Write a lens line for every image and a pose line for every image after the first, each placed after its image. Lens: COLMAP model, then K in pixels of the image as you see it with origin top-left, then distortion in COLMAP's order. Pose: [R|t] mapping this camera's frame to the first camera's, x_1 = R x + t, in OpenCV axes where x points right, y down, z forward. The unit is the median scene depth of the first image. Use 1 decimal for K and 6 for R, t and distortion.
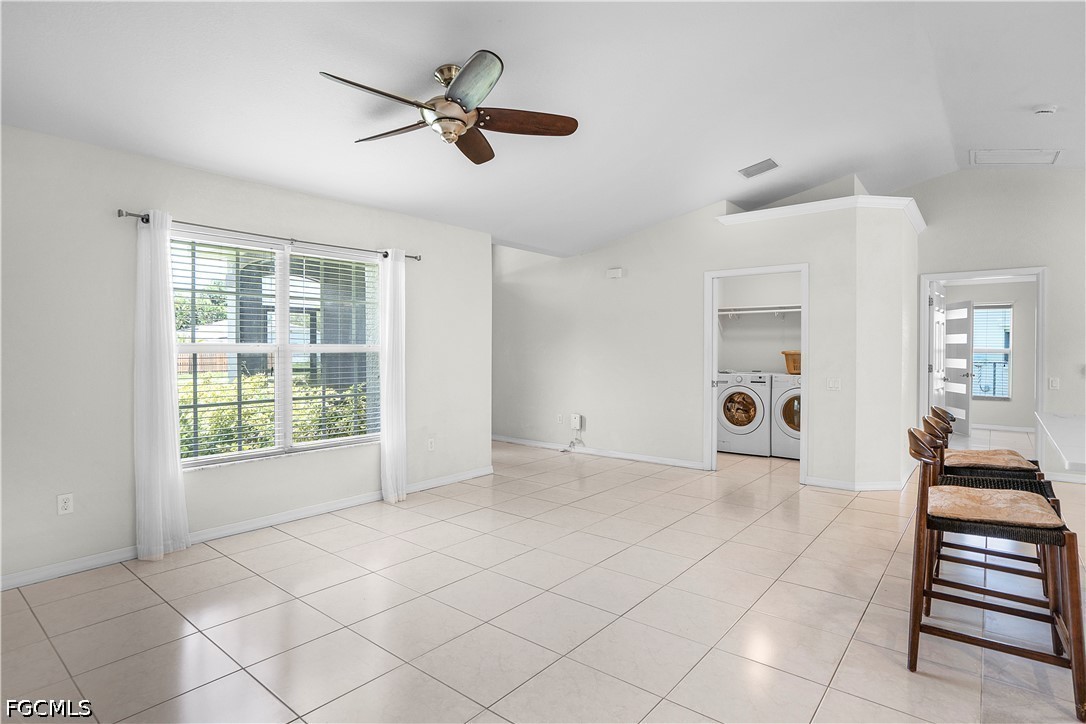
lens RADIAL K [[555.8, 0, 537.5], [0, 555.8, 355.1], [0, 0, 1]] dist [-0.028783, 0.010441]
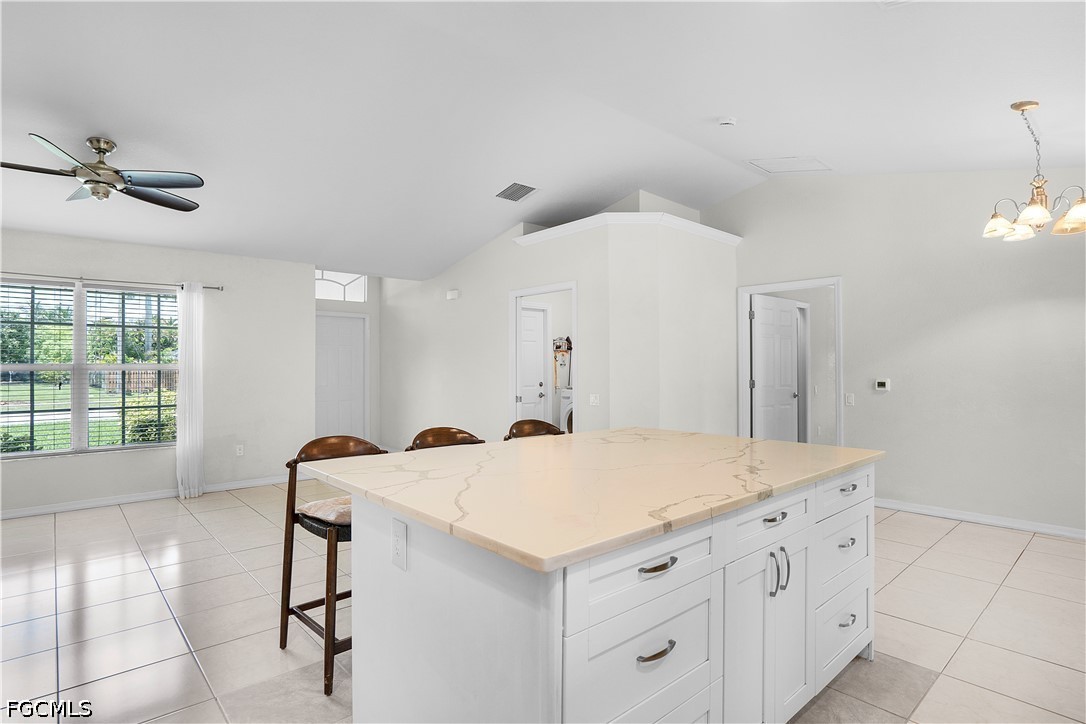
lens RADIAL K [[555.8, 0, 540.2], [0, 555.8, 360.8], [0, 0, 1]] dist [-0.028783, 0.010441]
pose [[0.987245, -0.007040, -0.159053, 0.655732], [0.004076, 0.999812, -0.018952, 0.000608], [0.159157, 0.018062, 0.987088, -0.026364]]
